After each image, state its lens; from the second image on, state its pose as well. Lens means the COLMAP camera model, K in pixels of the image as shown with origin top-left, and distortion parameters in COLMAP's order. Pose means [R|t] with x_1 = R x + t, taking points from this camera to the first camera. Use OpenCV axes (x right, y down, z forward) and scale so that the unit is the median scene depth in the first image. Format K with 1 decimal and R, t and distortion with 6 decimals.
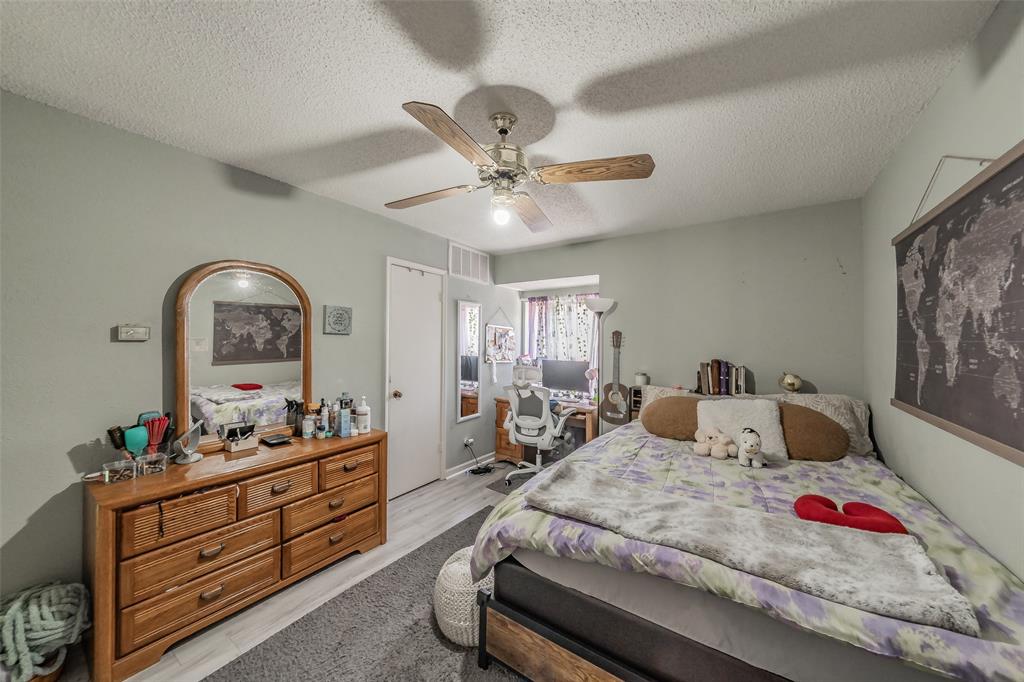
lens RADIAL K [[357.6, 0, 532.0], [0, 357.6, 338.2], [0, 0, 1]] dist [-0.000039, 0.000049]
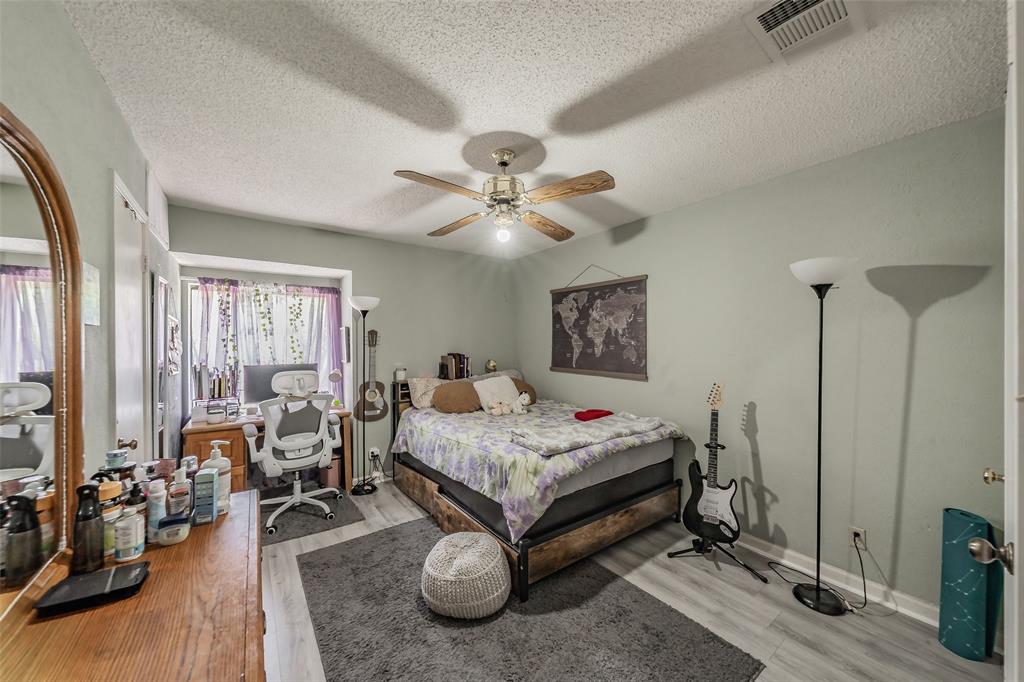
lens RADIAL K [[360.0, 0, 512.0], [0, 360.0, 341.0], [0, 0, 1]] dist [-0.000872, 0.000075]
pose [[0.361088, -0.004148, 0.932523, -1.171336], [-0.004347, 0.999972, 0.006132, 0.005760], [-0.932522, -0.006268, 0.361060, 0.526665]]
